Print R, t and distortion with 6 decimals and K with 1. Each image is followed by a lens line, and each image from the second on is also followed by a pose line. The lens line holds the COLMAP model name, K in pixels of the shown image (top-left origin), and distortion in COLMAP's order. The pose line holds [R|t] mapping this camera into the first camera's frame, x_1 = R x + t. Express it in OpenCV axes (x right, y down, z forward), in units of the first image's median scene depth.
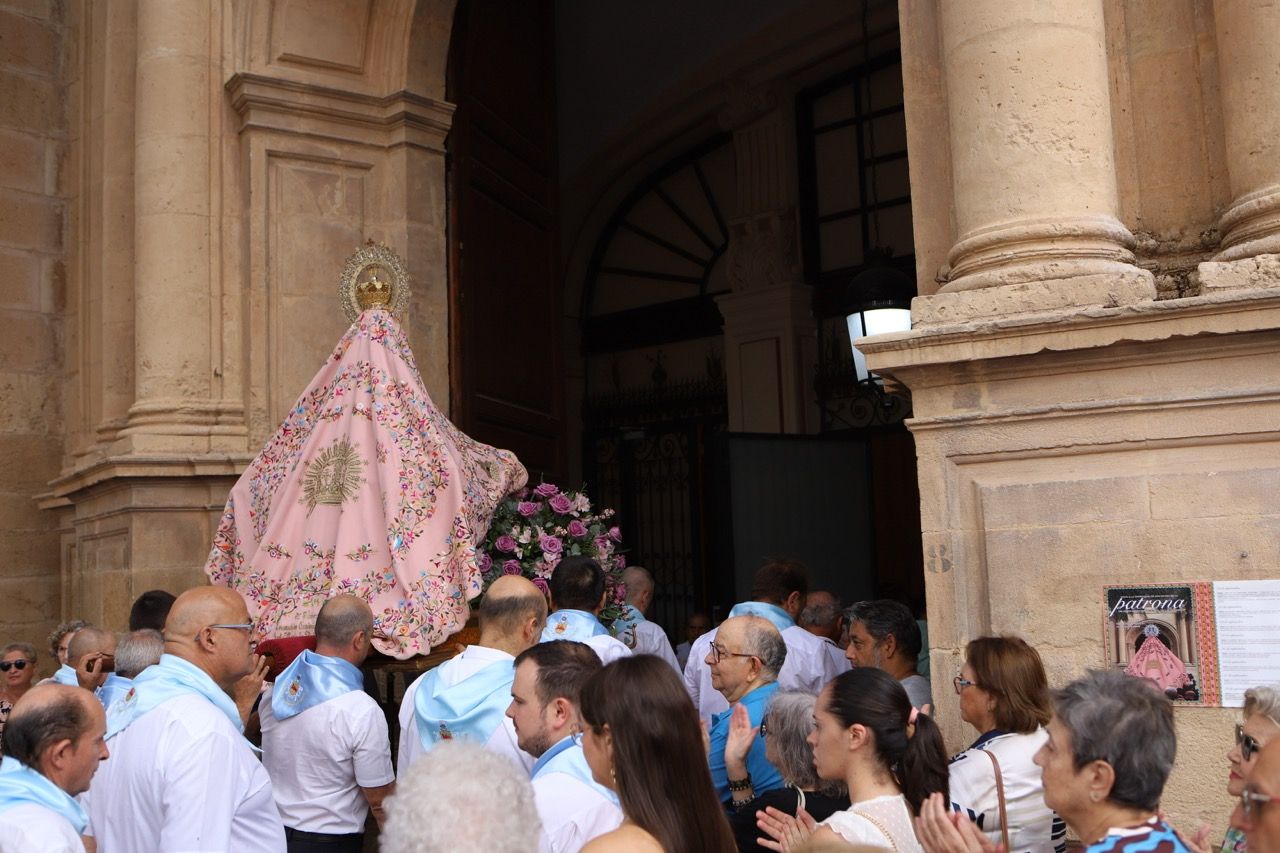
lens RADIAL K [[1272.0, 0, 639.9], [0, 1272.0, 413.4], [0, 0, 1]] dist [-0.074897, 0.118281]
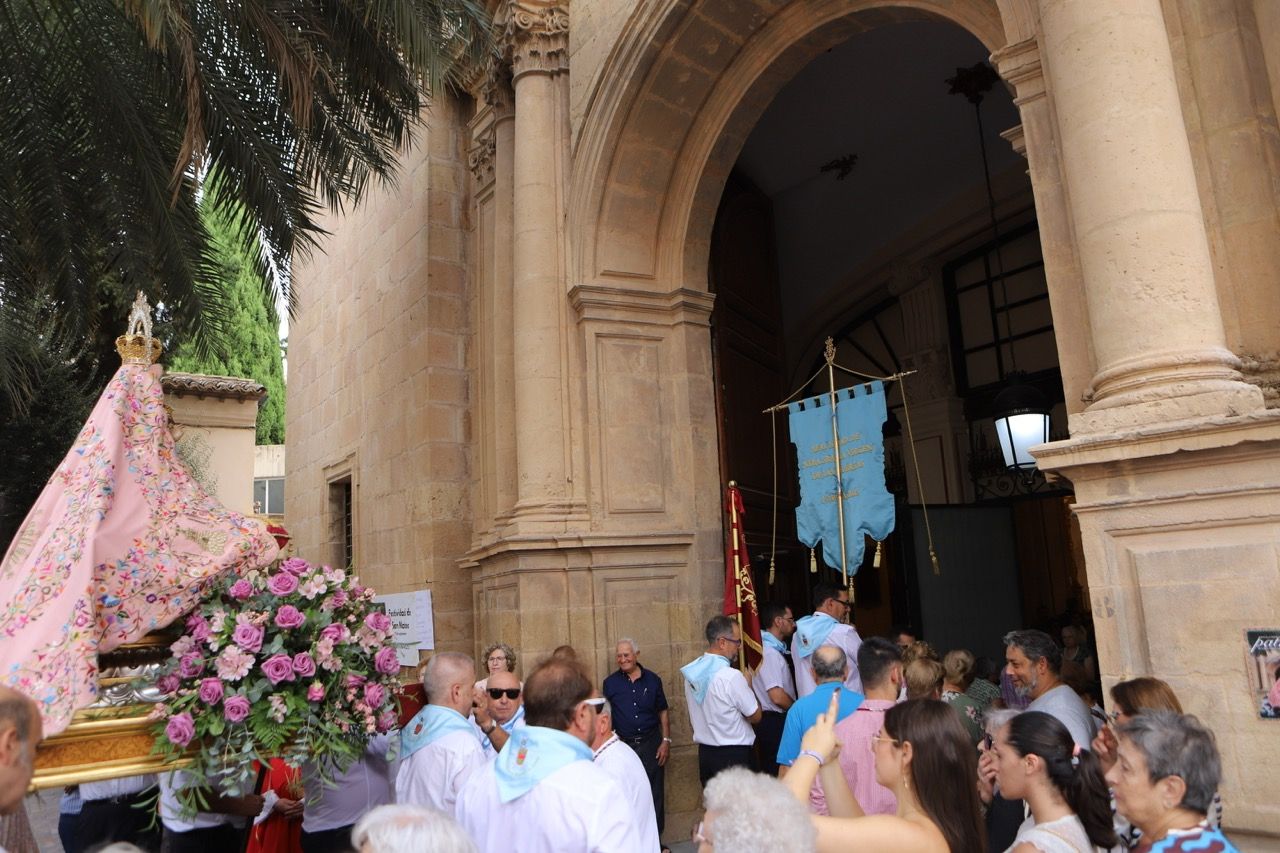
lens RADIAL K [[852.8, 0, 640.0], [0, 852.8, 426.5], [0, 0, 1]] dist [-0.119561, 0.079098]
pose [[0.974812, -0.049546, -0.217454, -0.023588], [0.033328, 0.996425, -0.077629, -0.013375], [0.220523, 0.068426, 0.972979, 0.012113]]
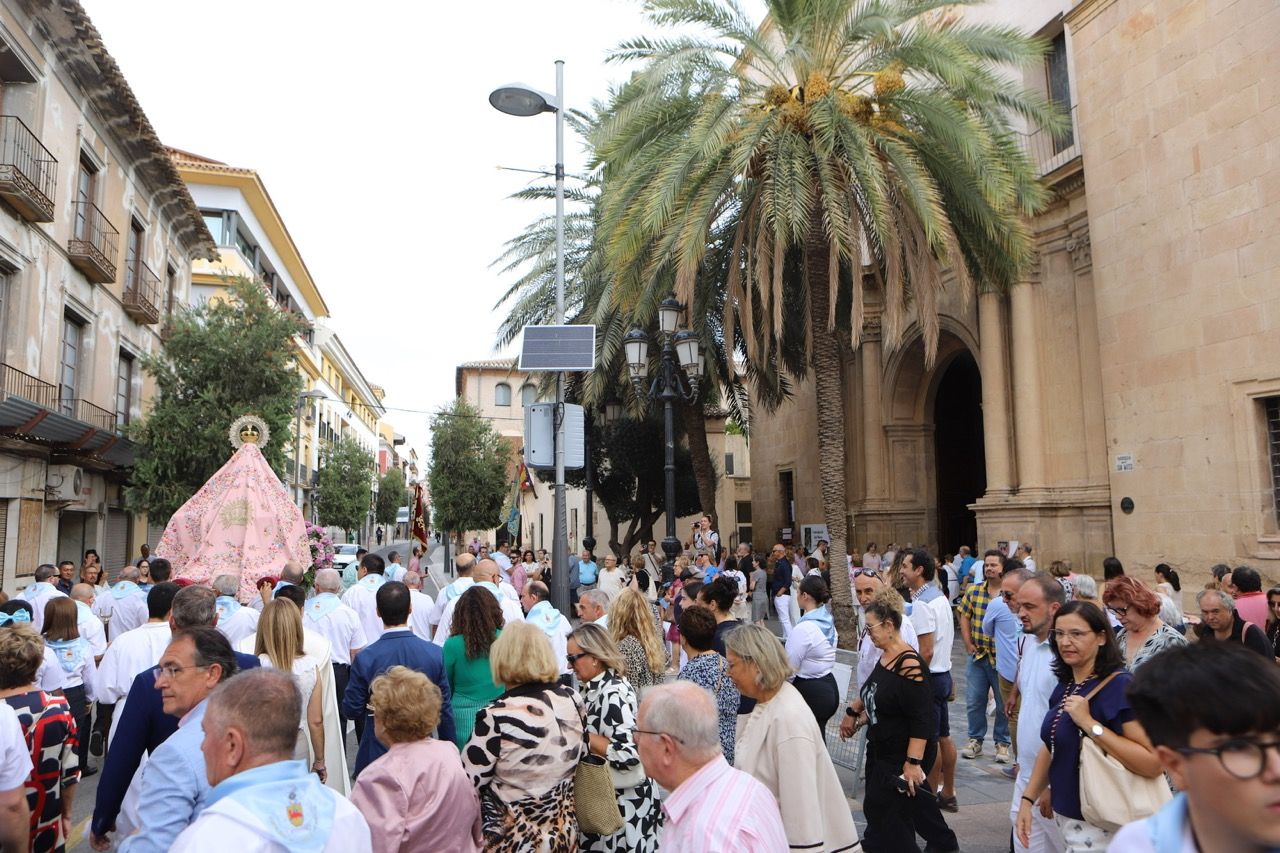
lens RADIAL K [[890.1, 0, 640.0], [0, 890.1, 426.5], [0, 0, 1]] dist [-0.102598, 0.075188]
pose [[0.812304, -0.032440, -0.582332, 0.828966], [0.042215, 0.999103, 0.003228, -0.312637], [0.581705, -0.027205, 0.812945, -2.135172]]
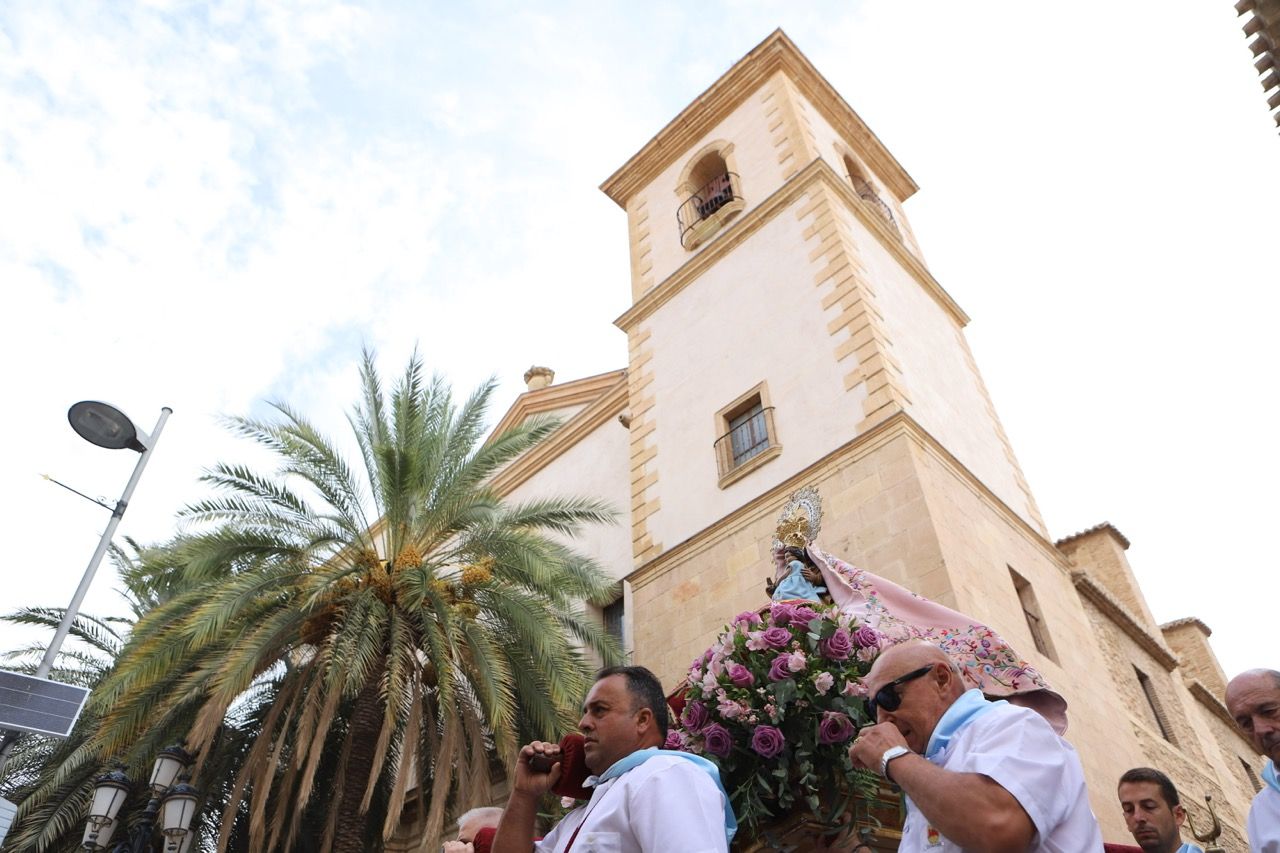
lens RADIAL K [[890.1, 0, 640.0], [0, 890.1, 426.5], [0, 0, 1]] dist [-0.102598, 0.075188]
pose [[0.996287, -0.044435, -0.073744, 0.698075], [-0.009643, 0.793547, -0.608433, -0.069150], [0.085555, 0.606884, 0.790172, -1.972468]]
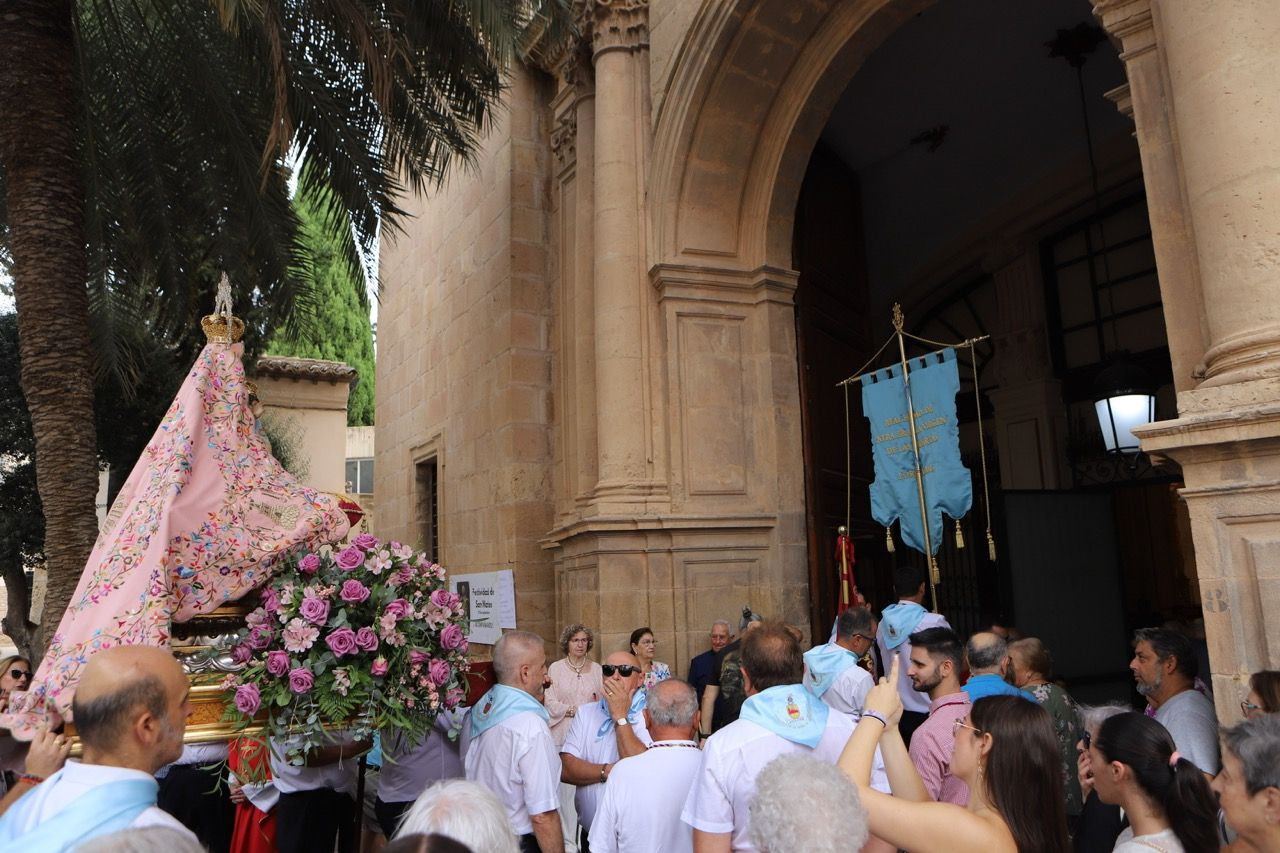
lens RADIAL K [[853.9, 0, 640.0], [0, 853.9, 426.5], [0, 0, 1]] dist [-0.118574, 0.073688]
pose [[0.947893, -0.041770, -0.315838, -0.020602], [0.023577, 0.997847, -0.061205, -0.010654], [0.317714, 0.050569, 0.946837, 0.026075]]
